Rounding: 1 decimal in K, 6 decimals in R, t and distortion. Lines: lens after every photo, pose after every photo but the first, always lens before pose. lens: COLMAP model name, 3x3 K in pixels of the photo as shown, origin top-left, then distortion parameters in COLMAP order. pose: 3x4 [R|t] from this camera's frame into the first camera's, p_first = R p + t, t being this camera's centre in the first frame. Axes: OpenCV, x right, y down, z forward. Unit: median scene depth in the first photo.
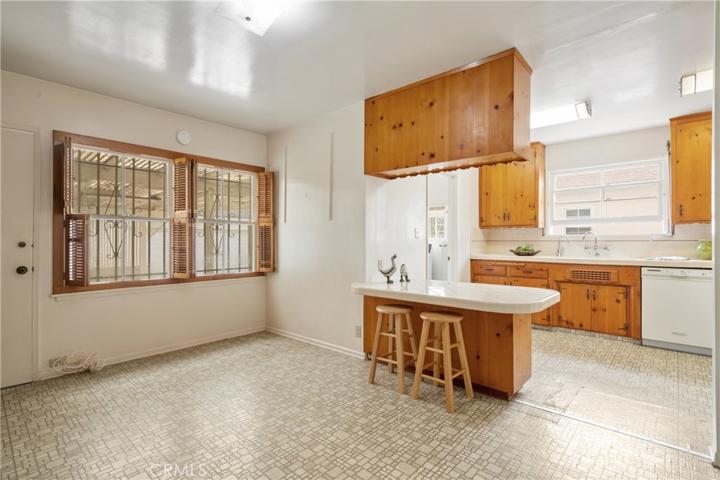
lens RADIAL K [[359.4, 0, 360.0], [0, 359.4, 240.0], [0, 0, 1]] dist [-0.000968, -0.000075]
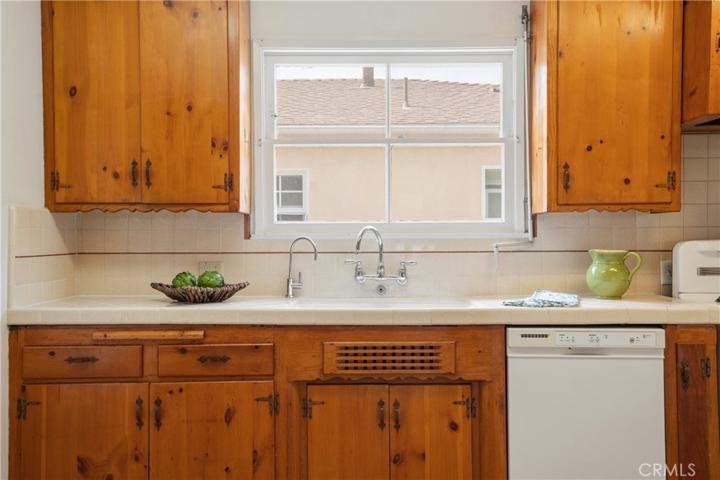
lens RADIAL K [[706.5, 0, 360.0], [0, 706.5, 240.0], [0, 0, 1]] dist [0.081257, 0.002521]
pose [[0.756048, -0.003089, 0.654509, 0.175749], [-0.000624, 0.999985, 0.005440, -0.014789], [-0.654516, -0.004521, 0.756035, 0.484861]]
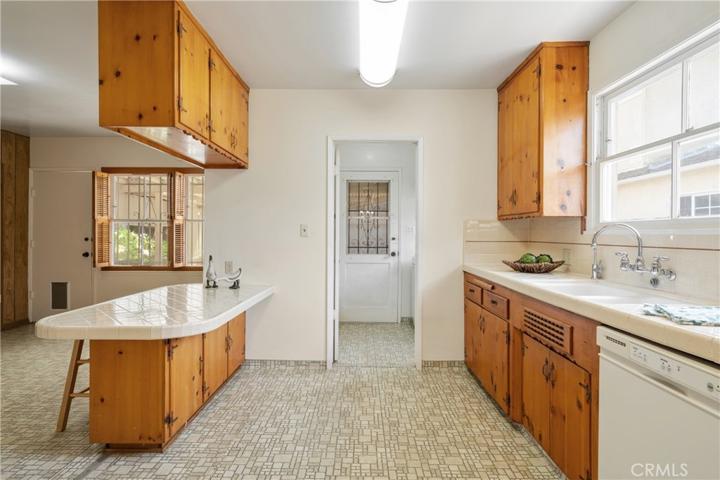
lens RADIAL K [[380.7, 0, 360.0], [0, 380.7, 240.0], [0, 0, 1]] dist [0.003743, 0.000779]
pose [[0.657406, 0.015686, -0.753374, 0.788930], [-0.001879, 0.999814, 0.019178, -0.013399], [0.753534, -0.011192, 0.657313, 0.502700]]
